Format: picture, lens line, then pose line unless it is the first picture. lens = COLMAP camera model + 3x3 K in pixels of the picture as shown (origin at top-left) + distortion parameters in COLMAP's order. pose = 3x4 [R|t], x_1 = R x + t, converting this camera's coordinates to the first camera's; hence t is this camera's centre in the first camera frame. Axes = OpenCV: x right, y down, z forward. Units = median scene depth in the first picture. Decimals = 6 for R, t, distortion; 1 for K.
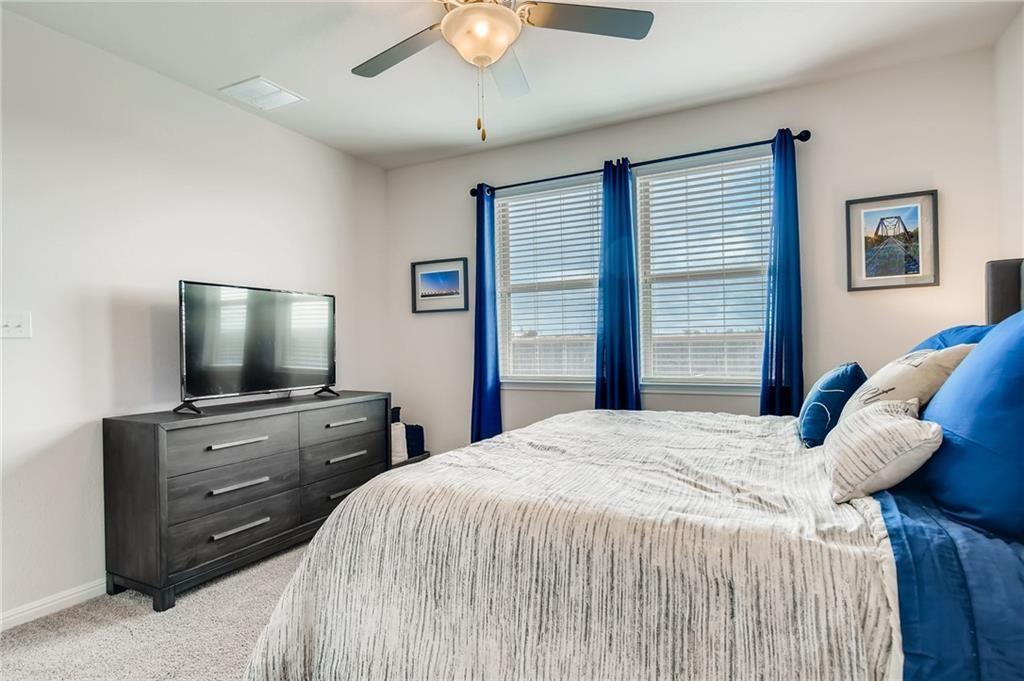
lens RADIAL K [[542.4, 0, 512.0], [0, 542.4, 340.5], [0, 0, 1]] dist [-0.005009, -0.002553]
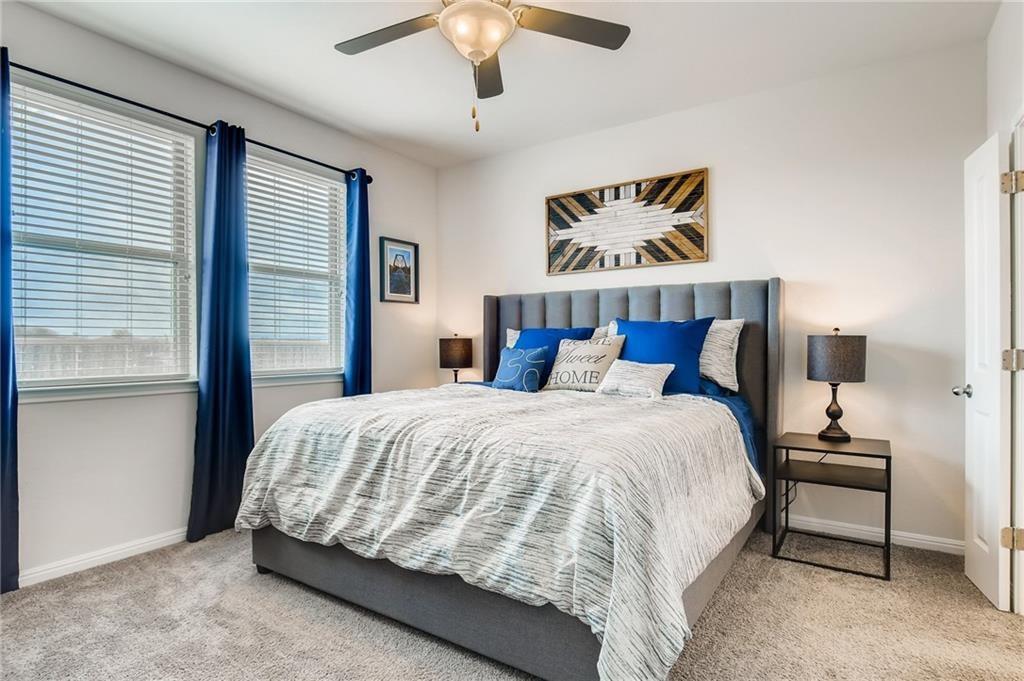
lens RADIAL K [[542.4, 0, 512.0], [0, 542.4, 340.5], [0, 0, 1]] dist [-0.005009, -0.002553]
pose [[0.089820, 0.027849, 0.995569, -0.791587], [-0.004176, 0.999611, -0.027585, 0.049204], [-0.995949, -0.001680, 0.089901, 0.592951]]
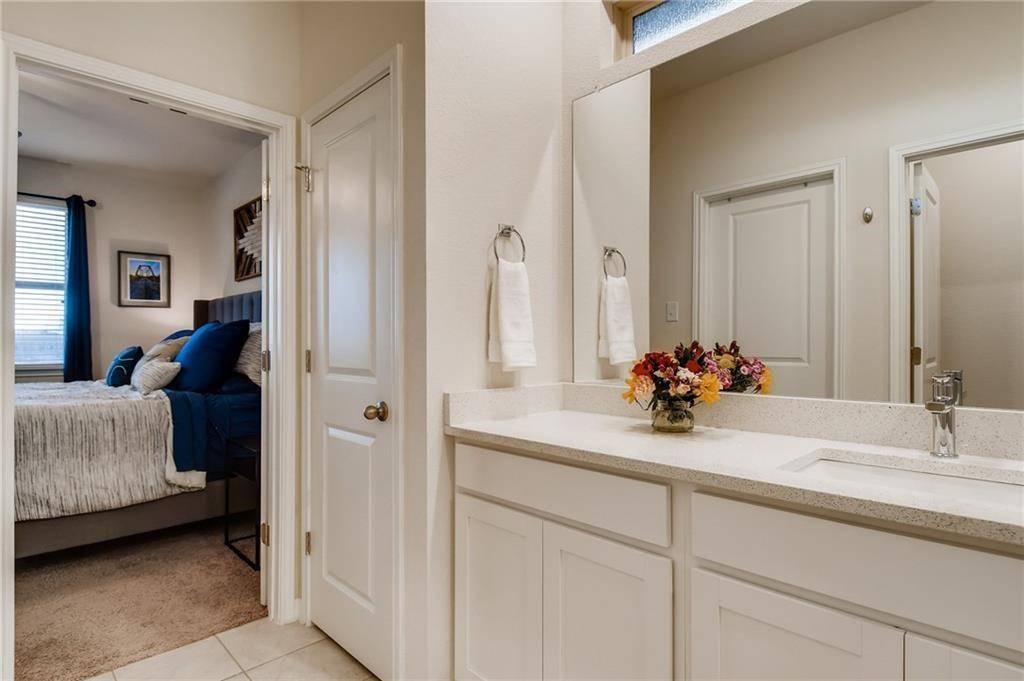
lens RADIAL K [[542.4, 0, 512.0], [0, 542.4, 340.5], [0, 0, 1]] dist [-0.005009, -0.002553]
pose [[0.304528, 0.017988, 0.952334, -0.614052], [-0.008873, 0.999832, -0.016047, 0.028854], [-0.952462, -0.003564, 0.304636, -0.676800]]
